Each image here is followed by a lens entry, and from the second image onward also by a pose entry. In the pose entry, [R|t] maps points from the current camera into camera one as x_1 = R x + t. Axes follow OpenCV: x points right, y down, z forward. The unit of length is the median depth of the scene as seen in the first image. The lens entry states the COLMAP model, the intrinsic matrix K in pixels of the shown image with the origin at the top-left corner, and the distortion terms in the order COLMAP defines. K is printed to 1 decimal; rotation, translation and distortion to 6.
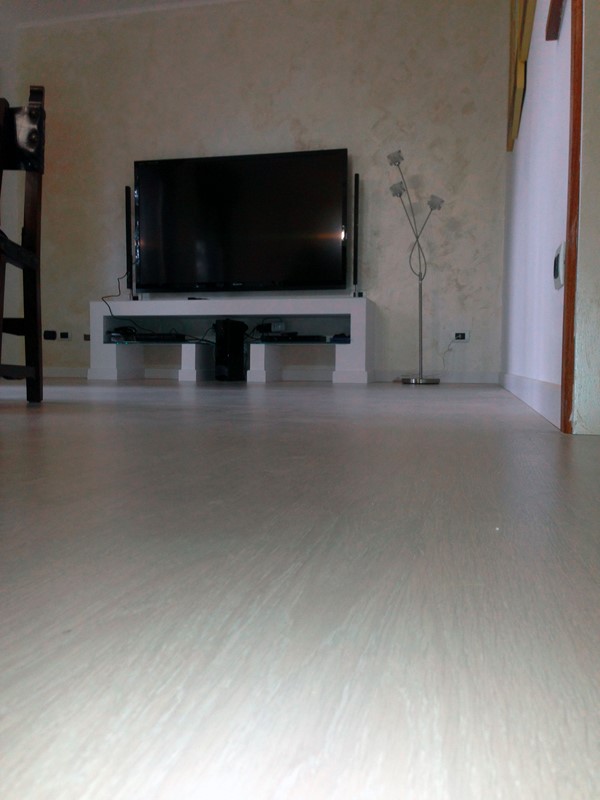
lens RADIAL K [[724.5, 0, 300.3], [0, 724.5, 399.9], [0, 0, 1]] dist [0.078481, -0.080518]
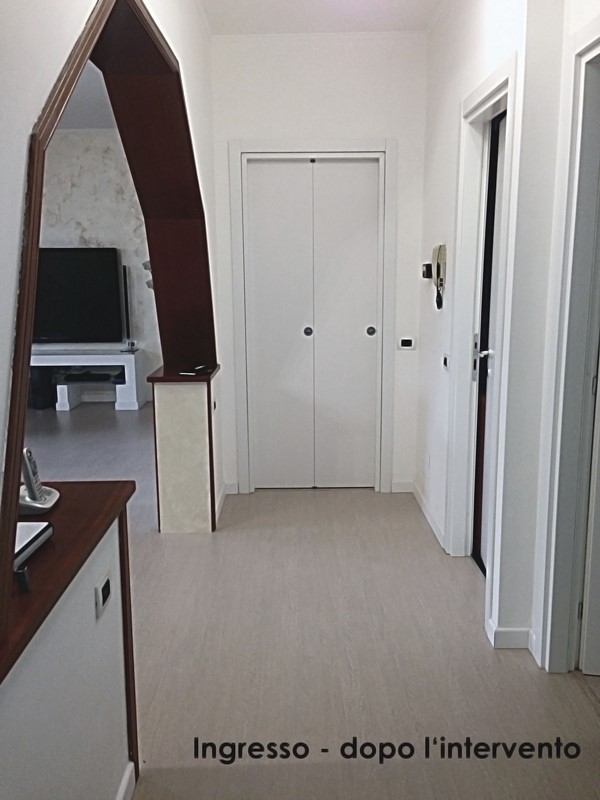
lens RADIAL K [[724.5, 0, 301.3], [0, 724.5, 398.8], [0, 0, 1]] dist [0.078481, -0.080518]
pose [[0.971523, -0.060312, 0.229140, 0.070925], [0.026106, 0.988421, 0.149475, -0.251936], [-0.235502, -0.139237, 0.961848, -0.538962]]
